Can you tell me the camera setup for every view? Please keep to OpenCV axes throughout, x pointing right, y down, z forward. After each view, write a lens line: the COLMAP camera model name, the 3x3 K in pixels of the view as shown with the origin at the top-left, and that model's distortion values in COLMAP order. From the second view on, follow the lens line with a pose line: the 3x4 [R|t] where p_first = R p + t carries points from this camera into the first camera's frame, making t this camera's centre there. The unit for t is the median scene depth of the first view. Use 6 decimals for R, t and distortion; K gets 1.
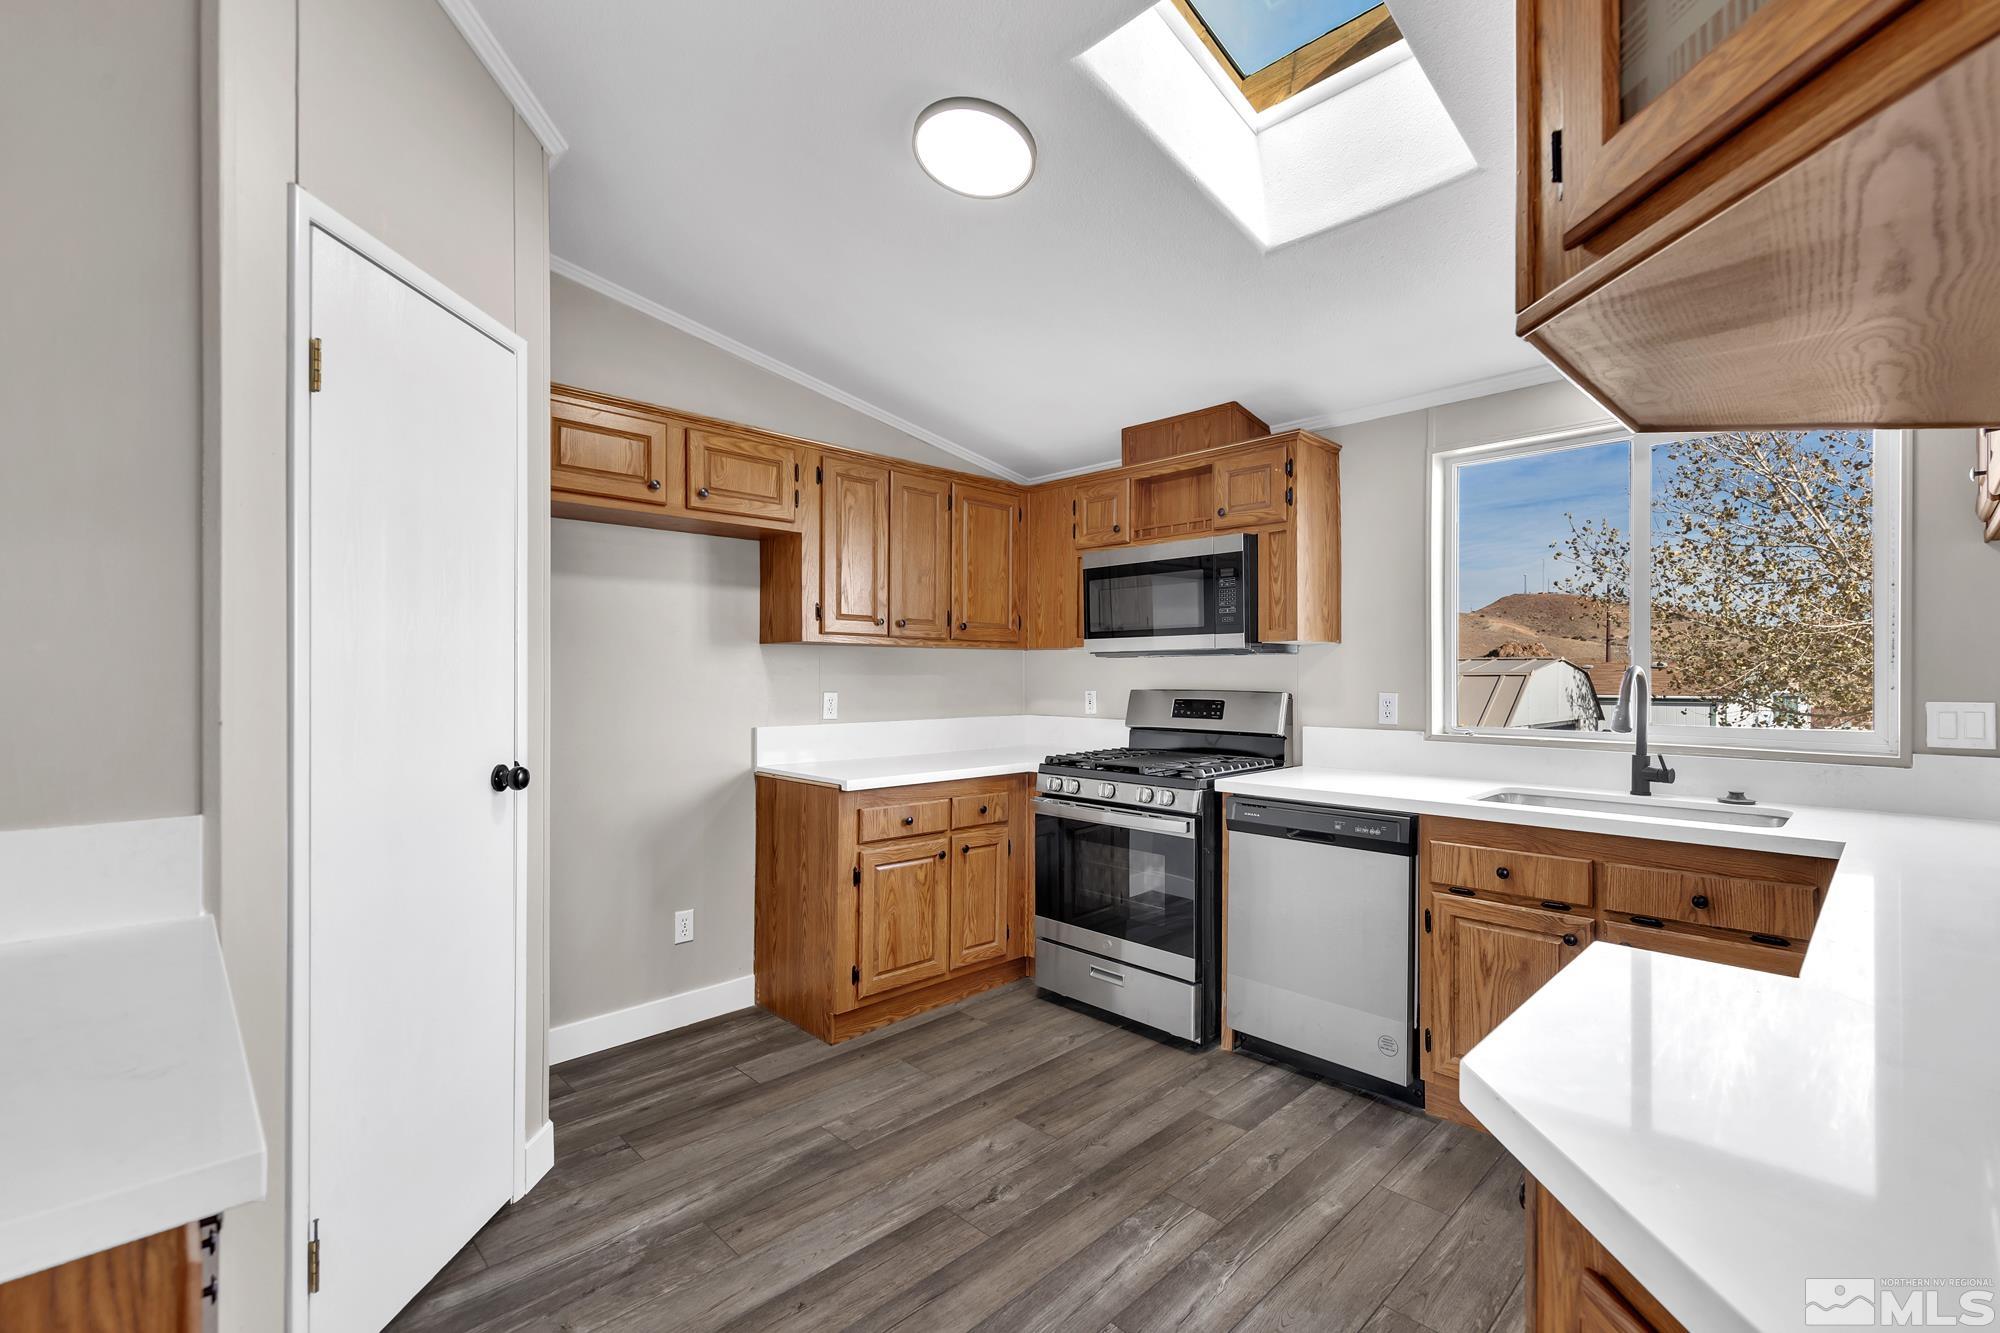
lens RADIAL K [[875.8, 0, 1017.3], [0, 875.8, 684.8], [0, 0, 1]] dist [0.003863, 0.001201]
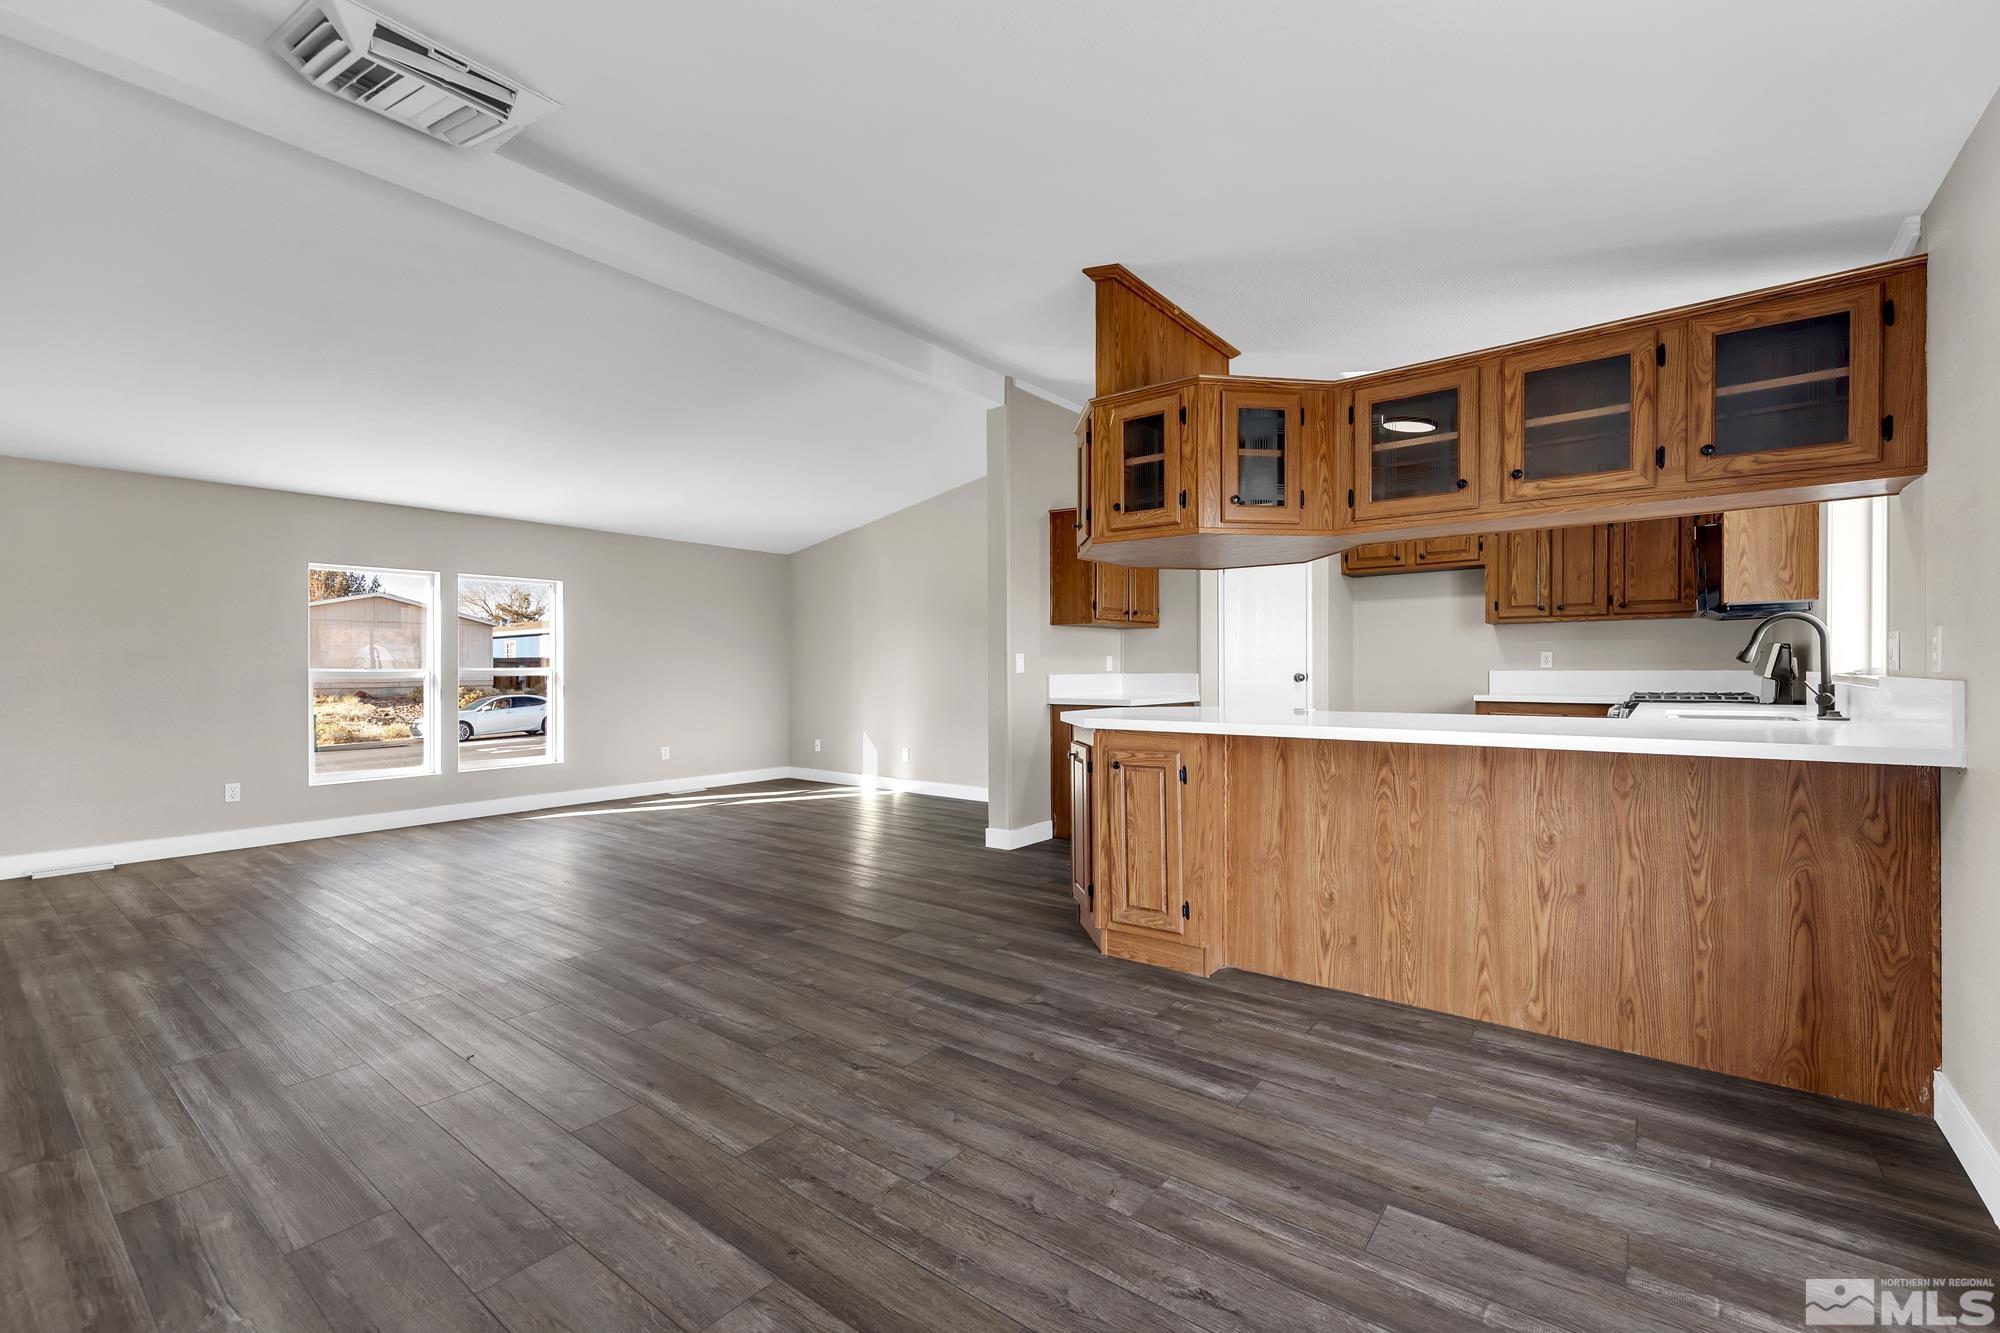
lens RADIAL K [[860.5, 0, 1006.0], [0, 860.5, 667.1], [0, 0, 1]] dist [0.007559, -0.000580]
pose [[0.158359, -0.003053, -0.987377, 1.399331], [-0.004422, 0.999983, -0.003801, 0.054095], [0.987372, 0.004968, 0.158342, -0.255864]]
